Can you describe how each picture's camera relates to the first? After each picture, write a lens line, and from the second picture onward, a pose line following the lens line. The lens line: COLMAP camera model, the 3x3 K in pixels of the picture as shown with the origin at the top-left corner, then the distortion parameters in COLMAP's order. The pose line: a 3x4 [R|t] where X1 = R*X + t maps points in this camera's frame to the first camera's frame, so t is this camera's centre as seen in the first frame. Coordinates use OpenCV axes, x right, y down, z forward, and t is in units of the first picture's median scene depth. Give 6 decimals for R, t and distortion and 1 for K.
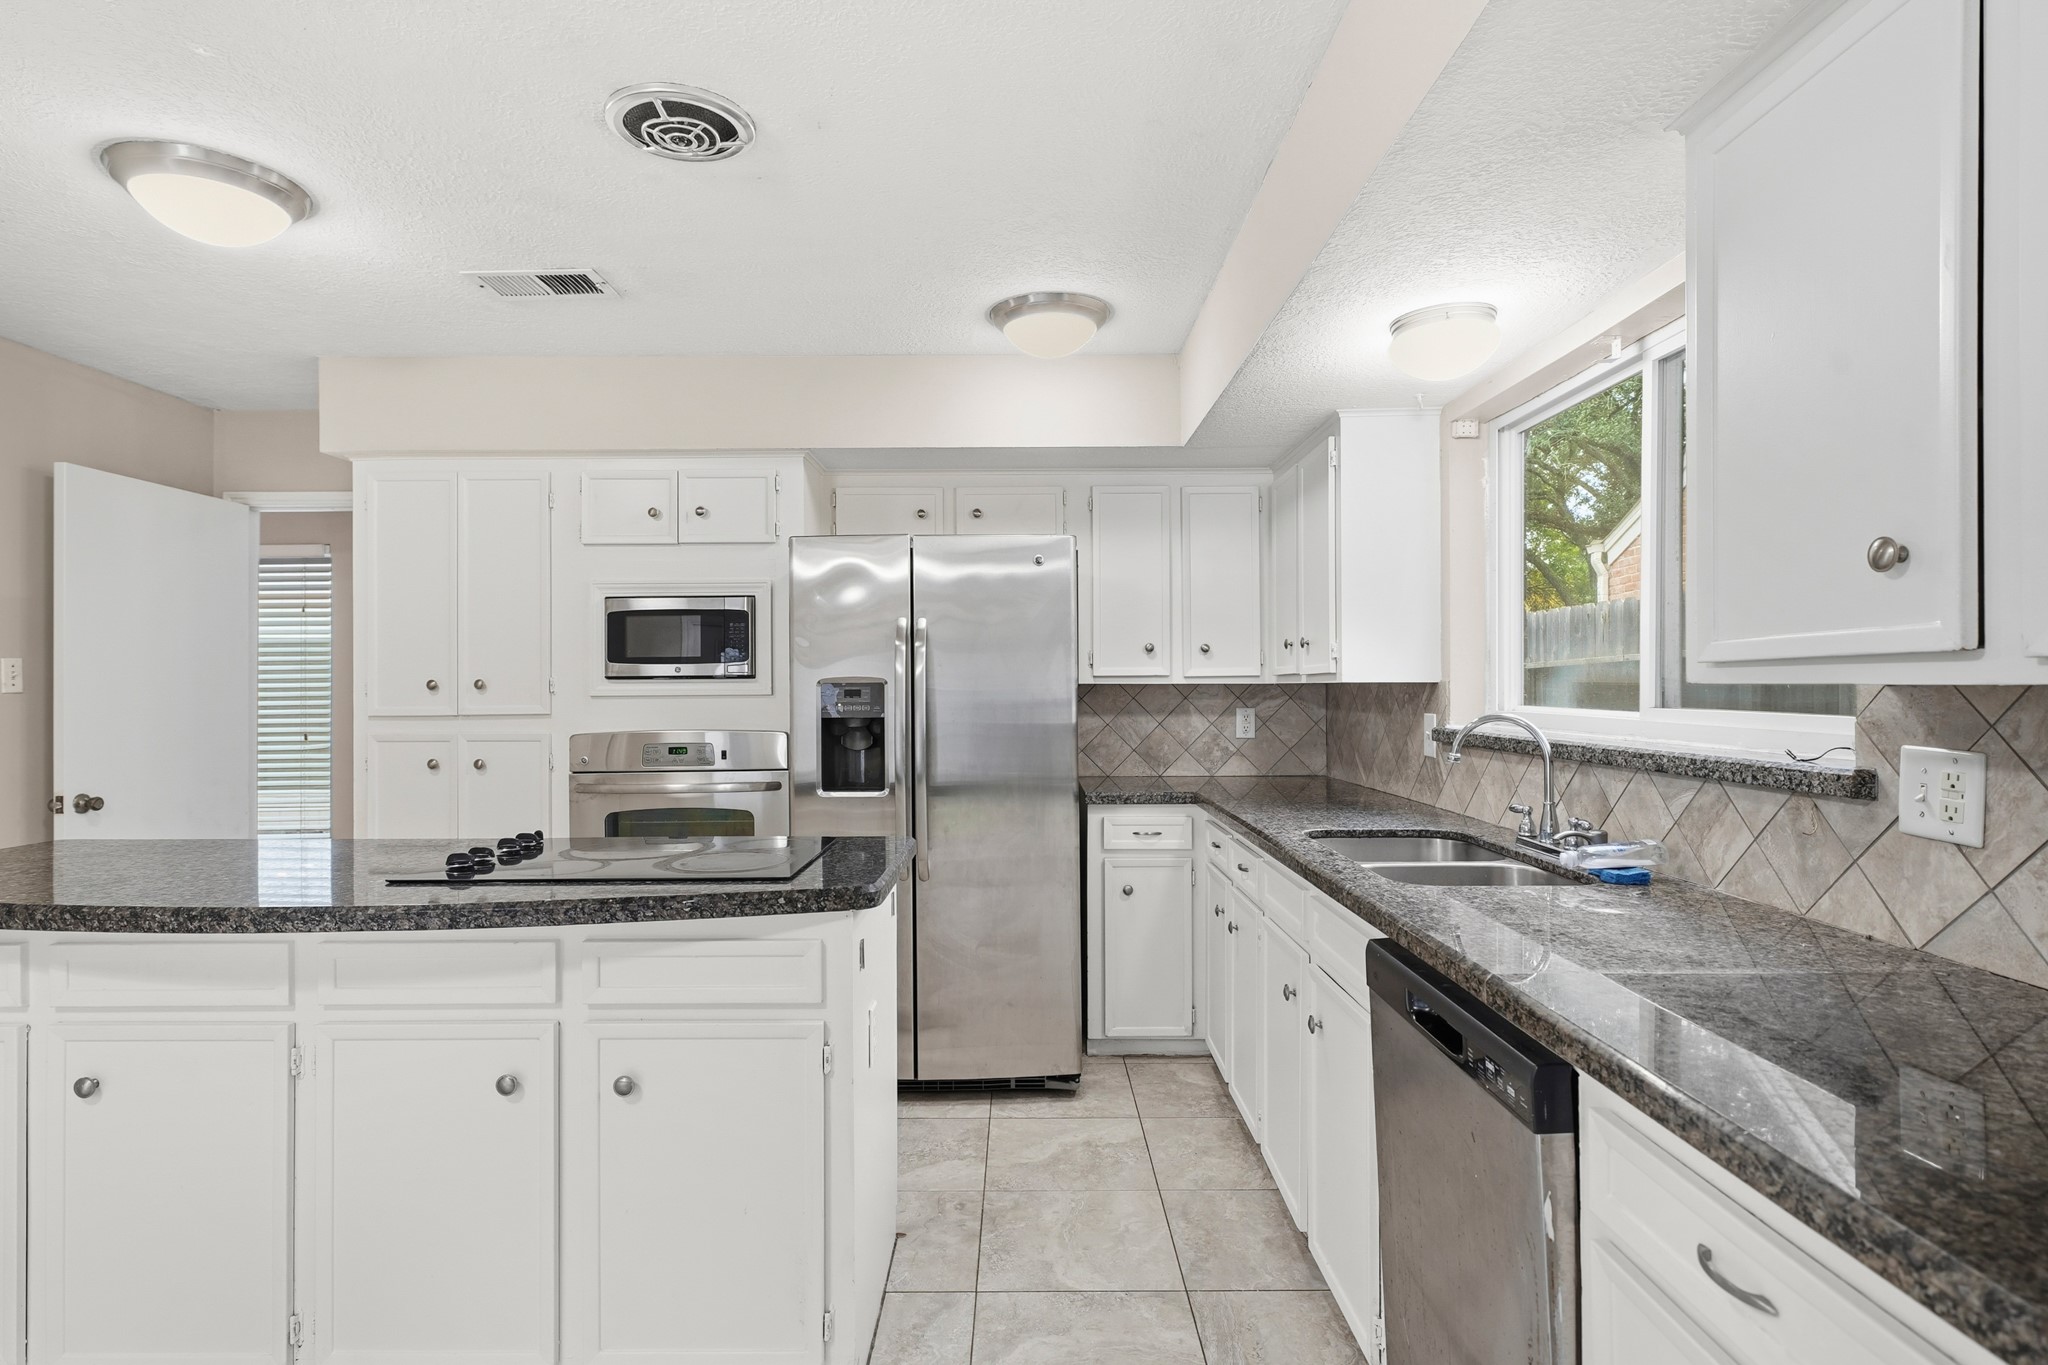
lens RADIAL K [[1045.2, 0, 1024.0], [0, 1045.2, 682.5], [0, 0, 1]] dist [0.015816, 0.000279]
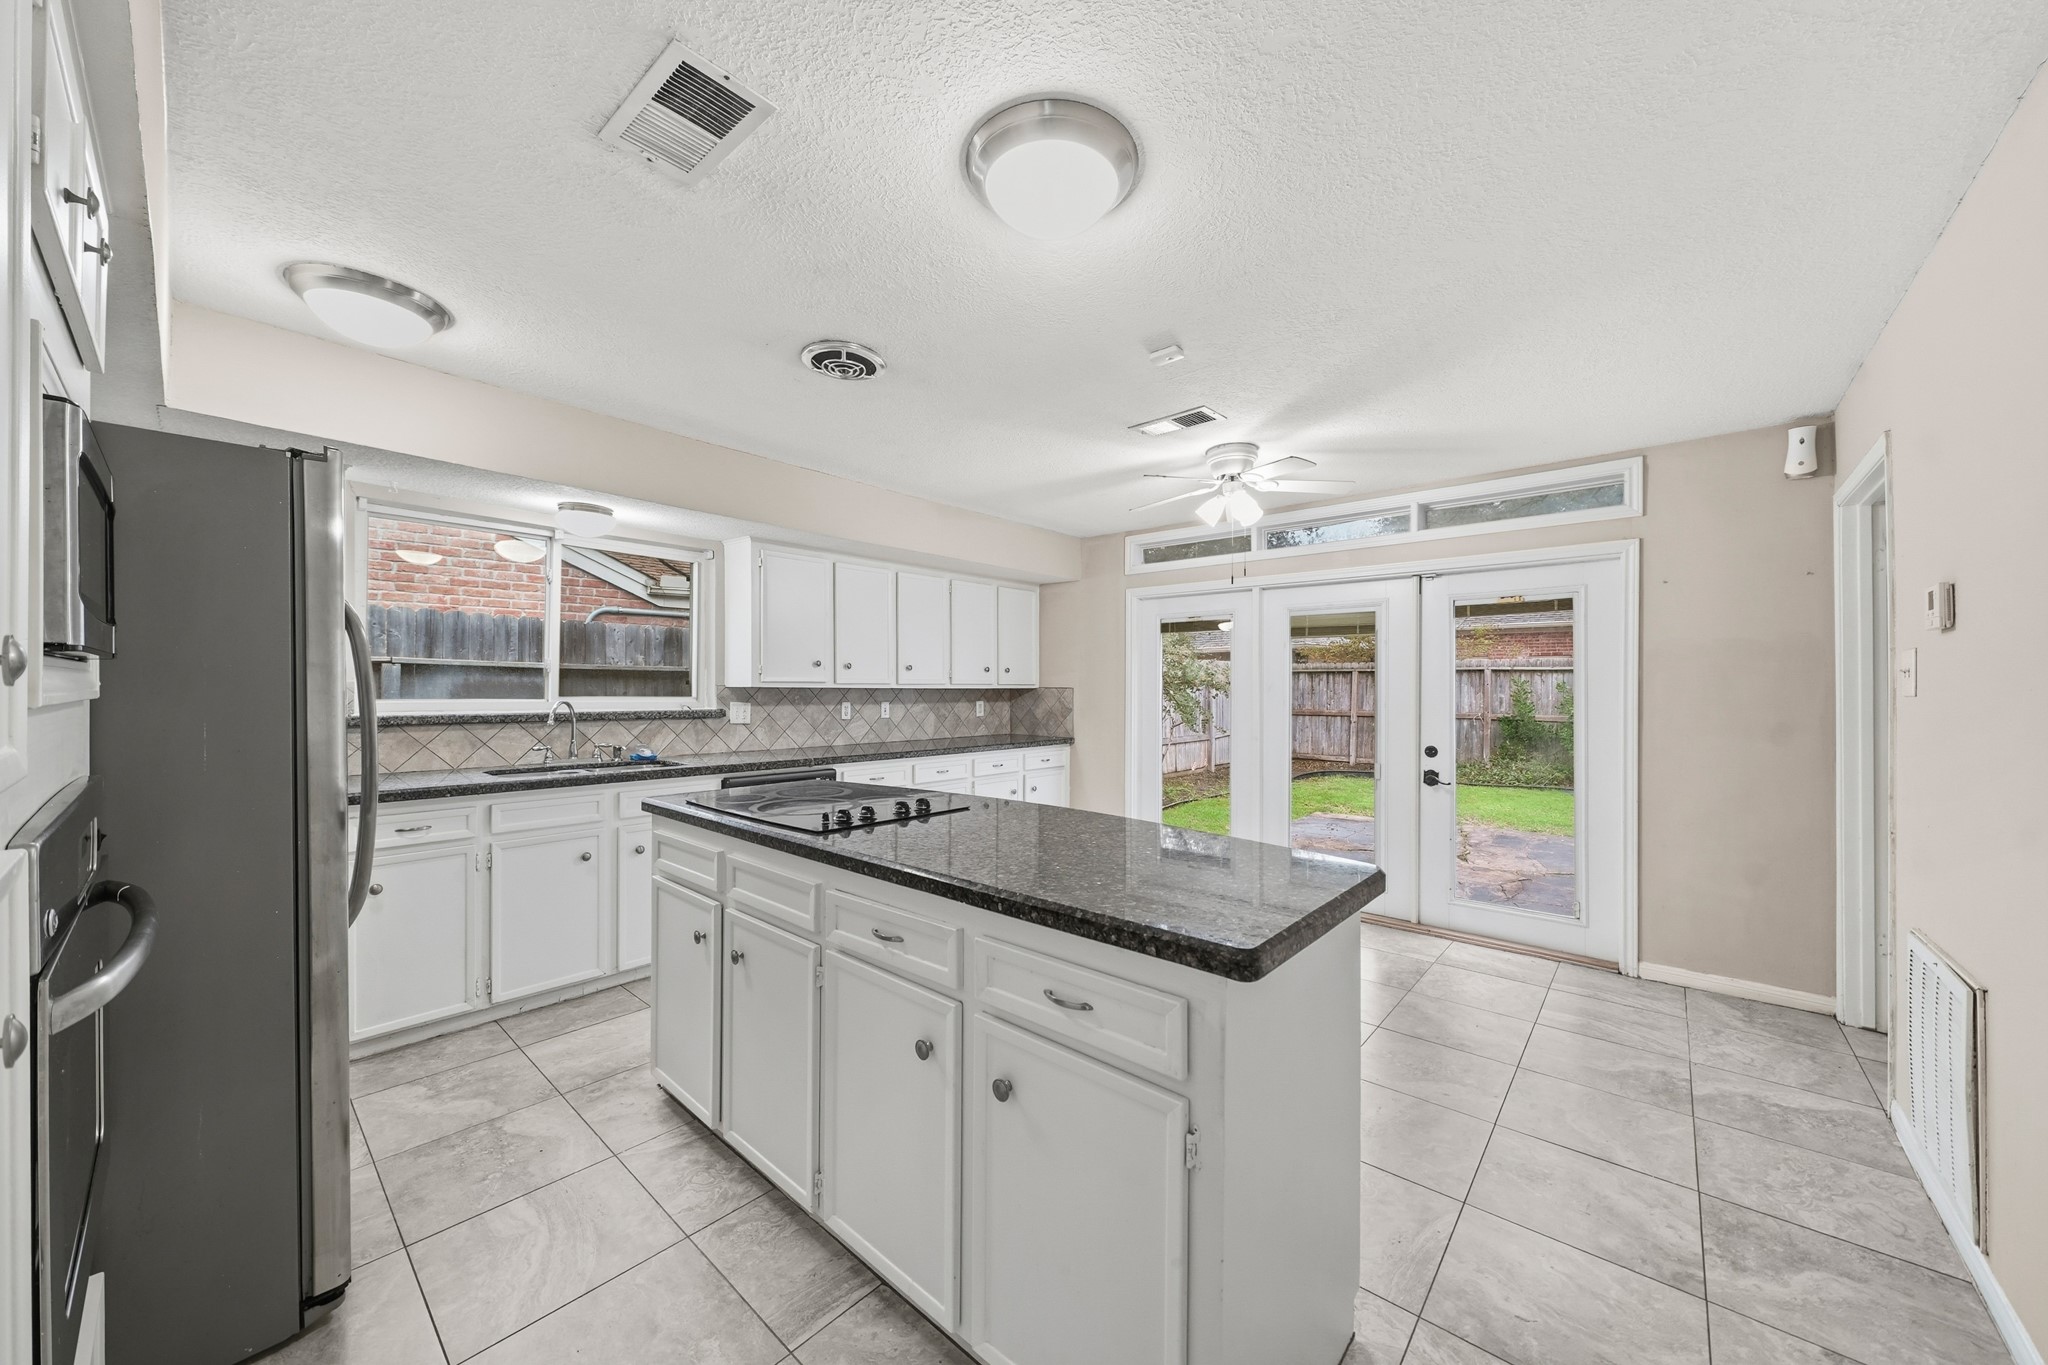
lens RADIAL K [[731.8, 0, 1013.6], [0, 731.8, 686.1], [0, 0, 1]] dist [-0.000195, -0.000022]
pose [[-0.742814, 0.001202, 0.669497, -0.836100], [-0.004464, 0.999967, -0.006748, 0.005465], [-0.669483, -0.008001, -0.742784, 1.066788]]
